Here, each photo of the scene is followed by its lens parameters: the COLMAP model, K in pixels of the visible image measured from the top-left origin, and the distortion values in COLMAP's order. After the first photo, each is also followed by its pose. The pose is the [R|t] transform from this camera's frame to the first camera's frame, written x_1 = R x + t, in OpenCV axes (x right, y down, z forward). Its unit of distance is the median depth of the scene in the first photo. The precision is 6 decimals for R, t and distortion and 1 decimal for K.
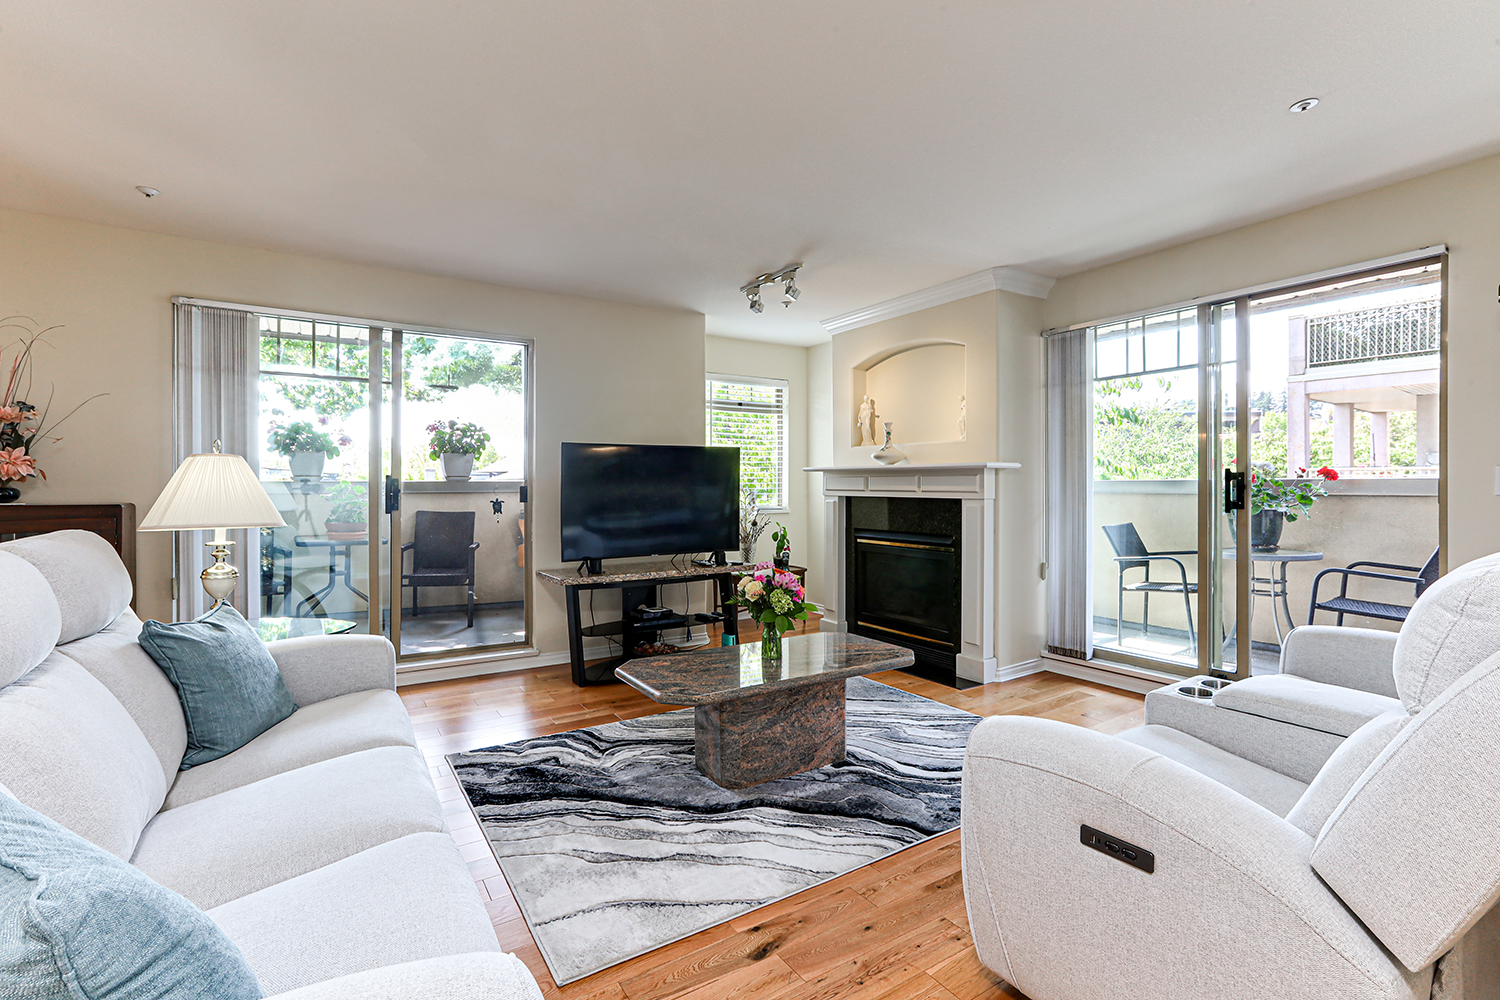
lens RADIAL K [[692.0, 0, 748.0], [0, 692.0, 486.3], [0, 0, 1]] dist [-0.024184, 0.013306]
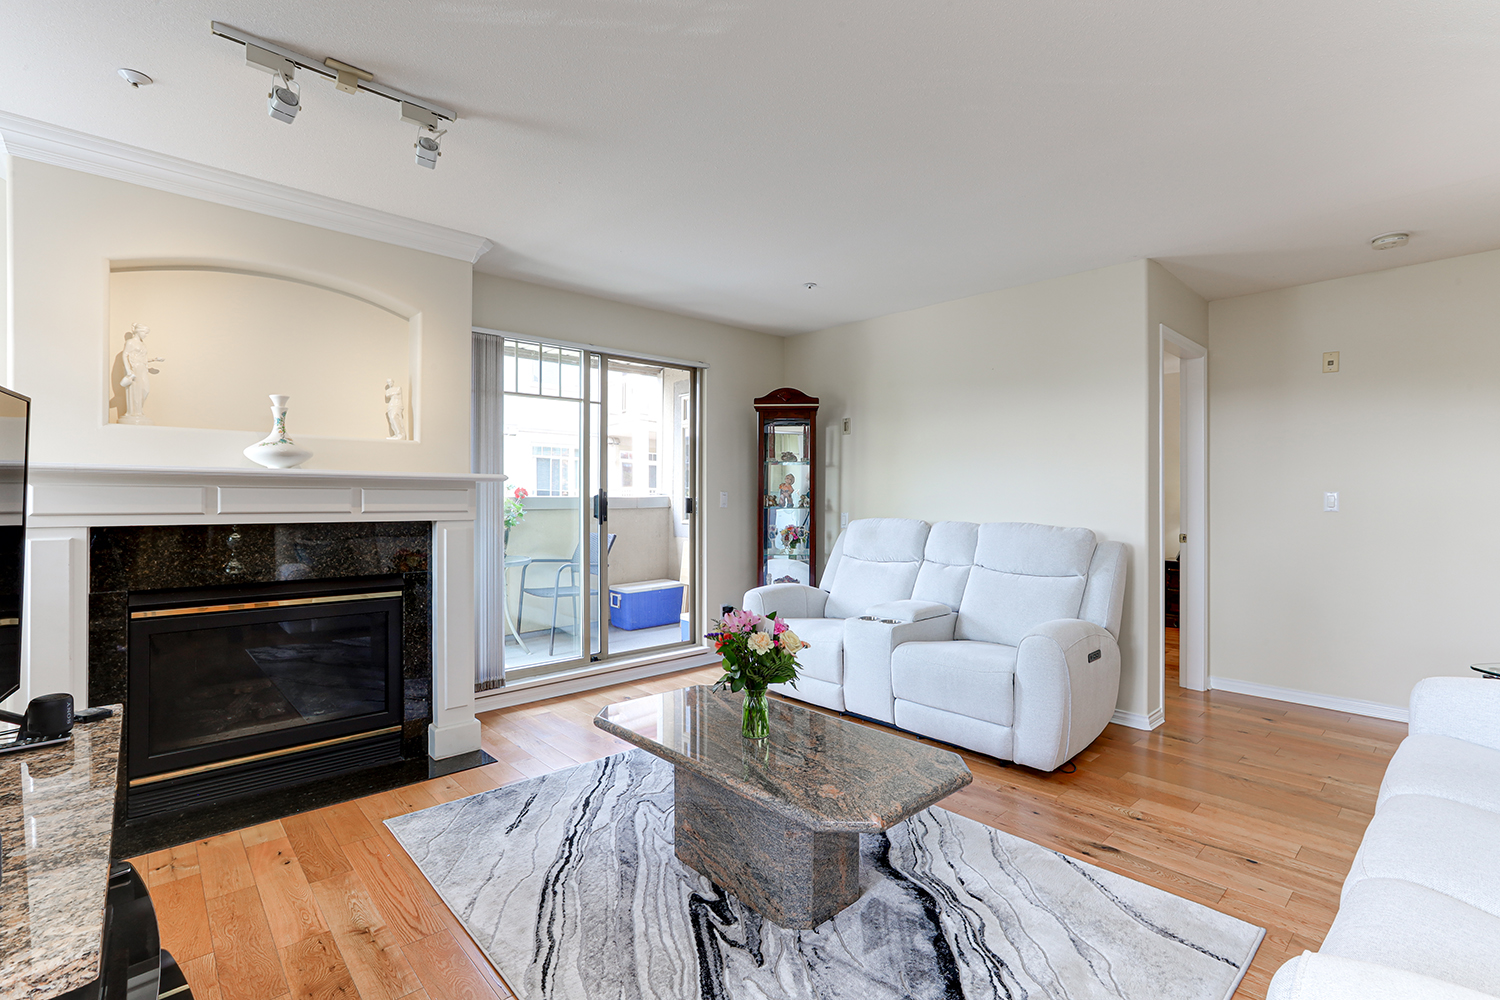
lens RADIAL K [[692.0, 0, 756.7], [0, 692.0, 500.2], [0, 0, 1]] dist [-0.024184, 0.013306]
pose [[-0.184042, 0.001492, 0.982917, -0.571051], [0.002455, 0.999996, -0.001058, -0.003519], [-0.982915, 0.002219, -0.184045, 0.931483]]
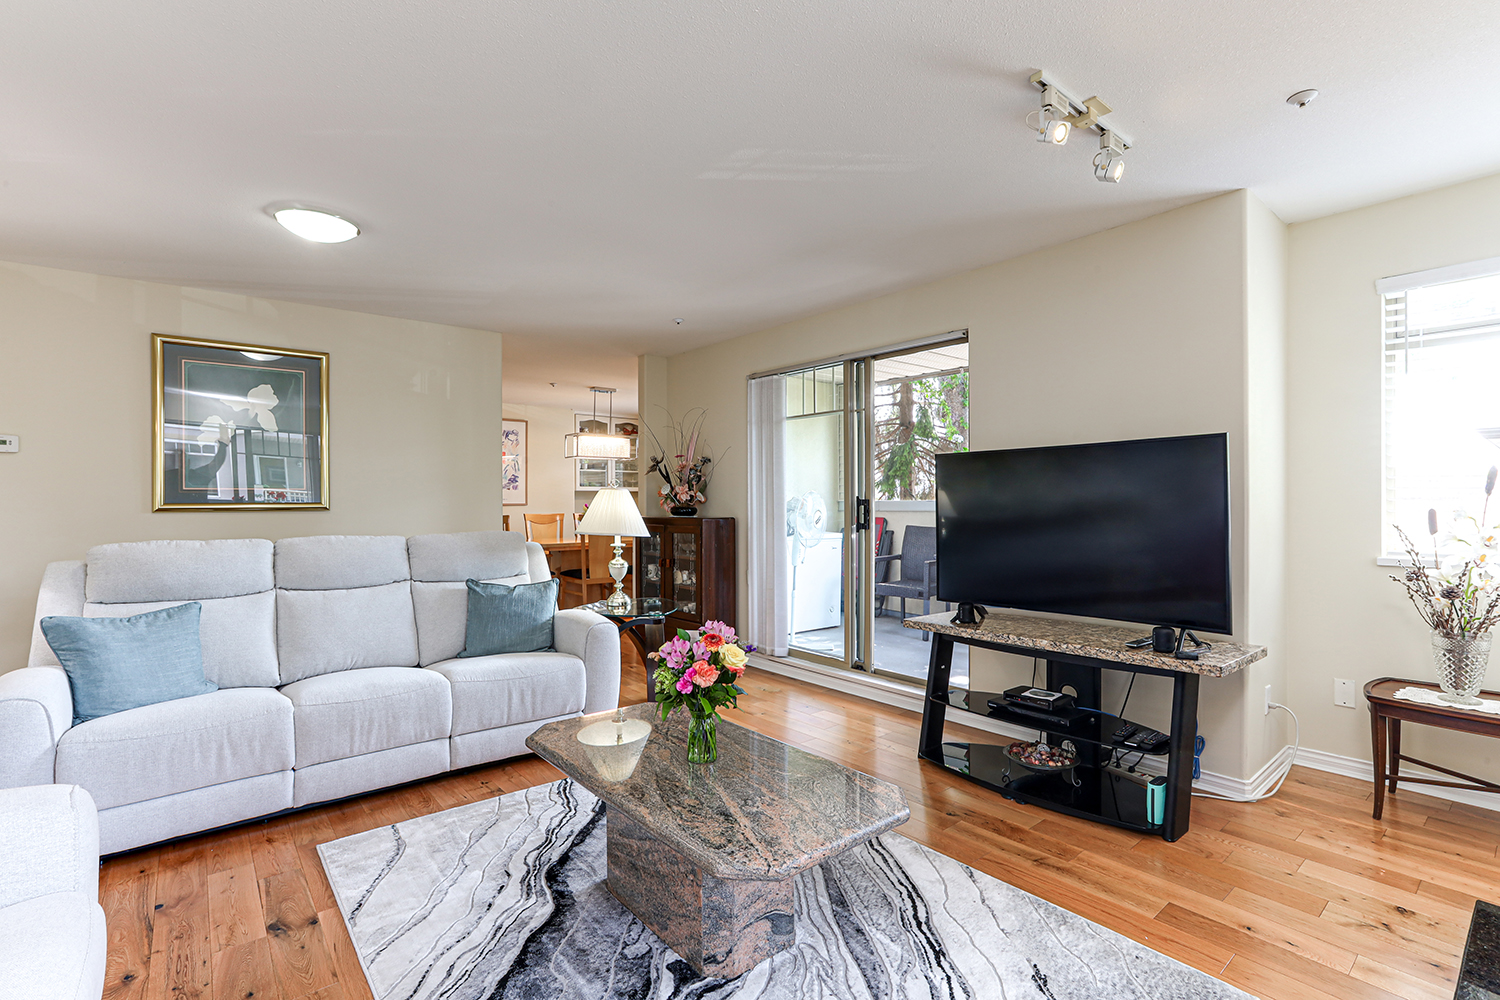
lens RADIAL K [[692.0, 0, 750.5], [0, 692.0, 505.9], [0, 0, 1]] dist [-0.024184, 0.013306]
pose [[0.123700, 0.002166, -0.992317, 0.594747], [0.003392, 0.999991, 0.002605, -0.005987], [0.992314, -0.003688, 0.123692, 0.790439]]
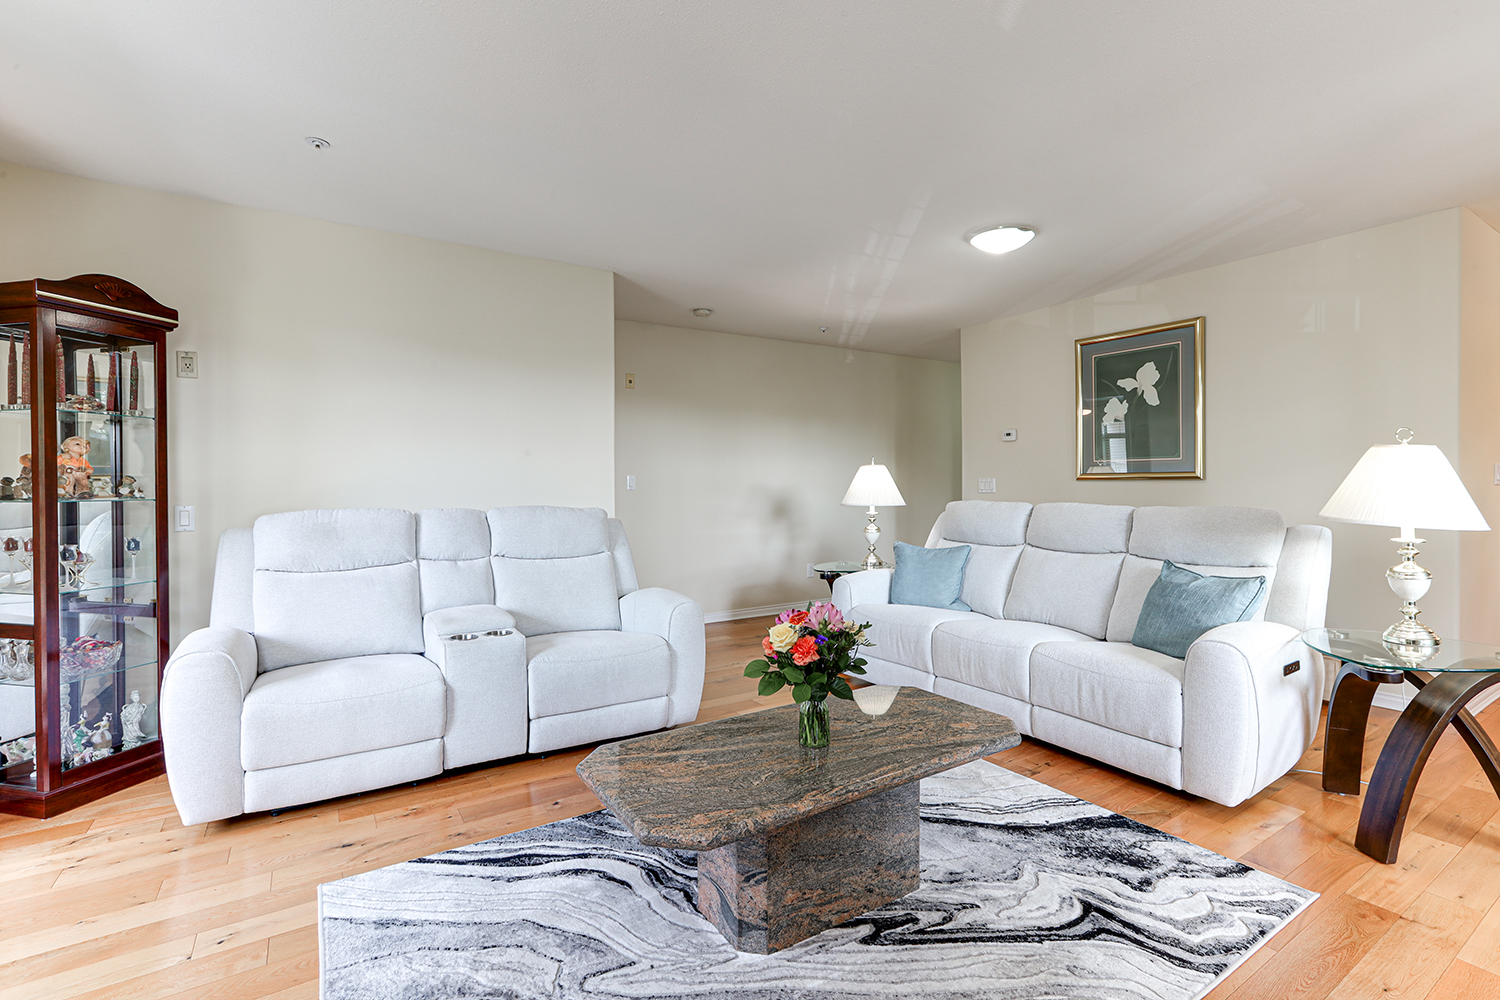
lens RADIAL K [[692.0, 0, 760.2], [0, 692.0, 493.0], [0, 0, 1]] dist [-0.024184, 0.013306]
pose [[-0.999763, 0.009792, -0.019467, 0.079475], [0.009425, 0.999778, 0.018849, -0.003687], [0.019647, 0.018661, -0.999633, 1.357644]]
